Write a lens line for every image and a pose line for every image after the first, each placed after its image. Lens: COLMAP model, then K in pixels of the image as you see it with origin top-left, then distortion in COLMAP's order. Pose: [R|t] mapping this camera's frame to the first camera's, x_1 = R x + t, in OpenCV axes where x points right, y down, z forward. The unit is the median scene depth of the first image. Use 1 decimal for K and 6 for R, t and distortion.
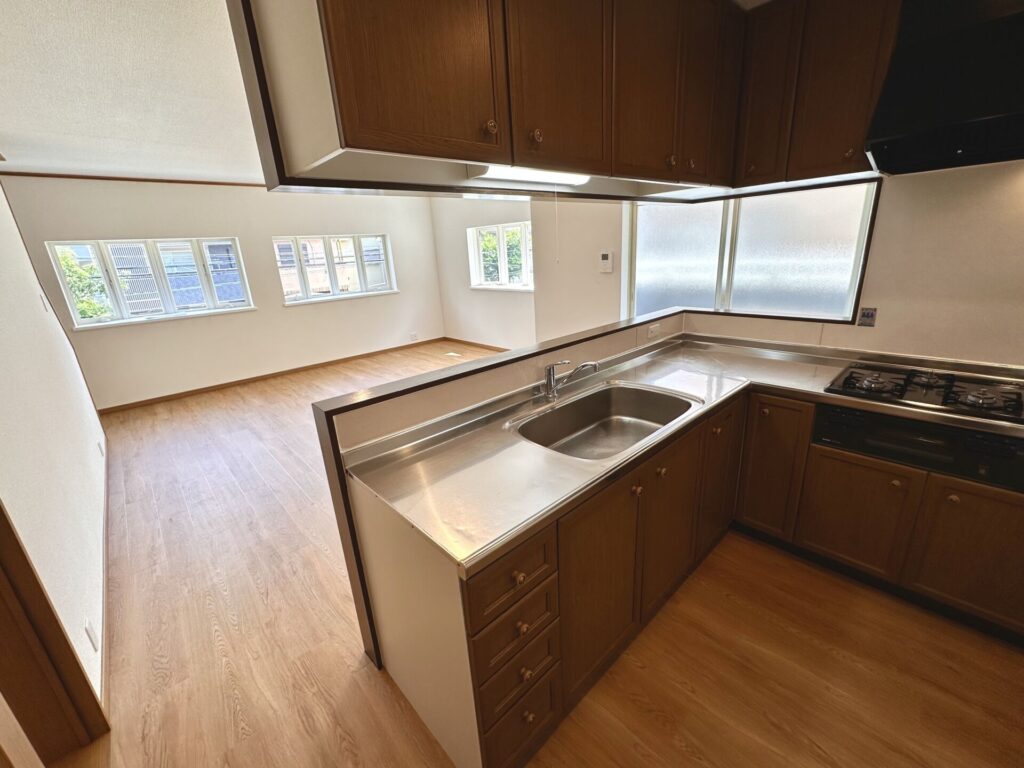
lens RADIAL K [[418.8, 0, 512.0], [0, 418.8, 384.0], [0, 0, 1]] dist [-0.005764, -0.000431]
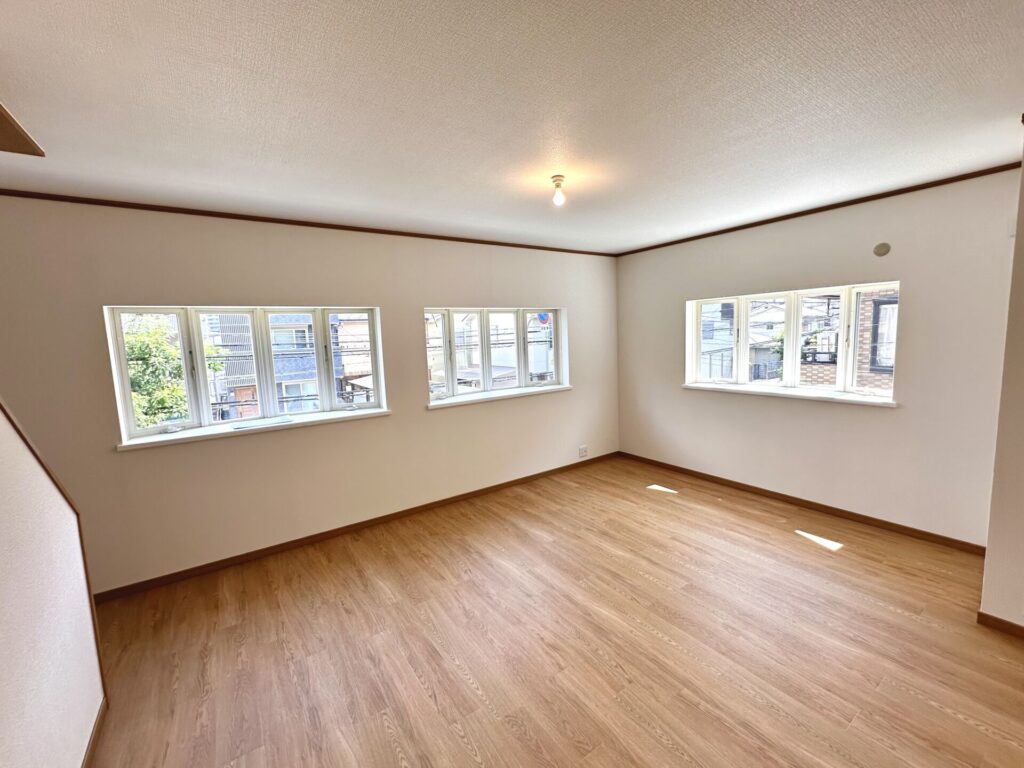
lens RADIAL K [[418.8, 0, 512.0], [0, 418.8, 384.0], [0, 0, 1]] dist [-0.005764, -0.000431]
pose [[0.989211, 0.031467, -0.143081, -0.346159], [-0.057956, 0.981041, -0.184933, -0.119425], [0.134549, 0.191230, 0.972279, 0.399661]]
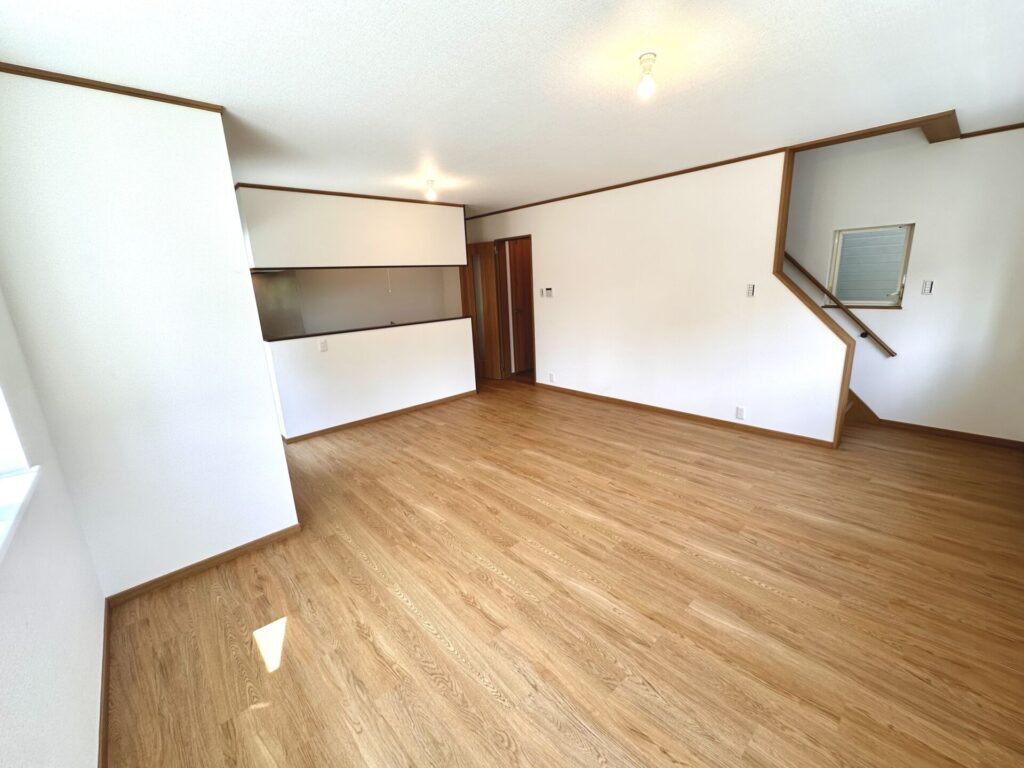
lens RADIAL K [[418.8, 0, 512.0], [0, 418.8, 384.0], [0, 0, 1]] dist [-0.005764, -0.000431]
pose [[-0.994831, 0.097155, 0.029543, -0.239419], [0.097928, 0.840898, 0.532260, -0.393828], [0.026869, 0.532401, -0.846065, 1.244174]]
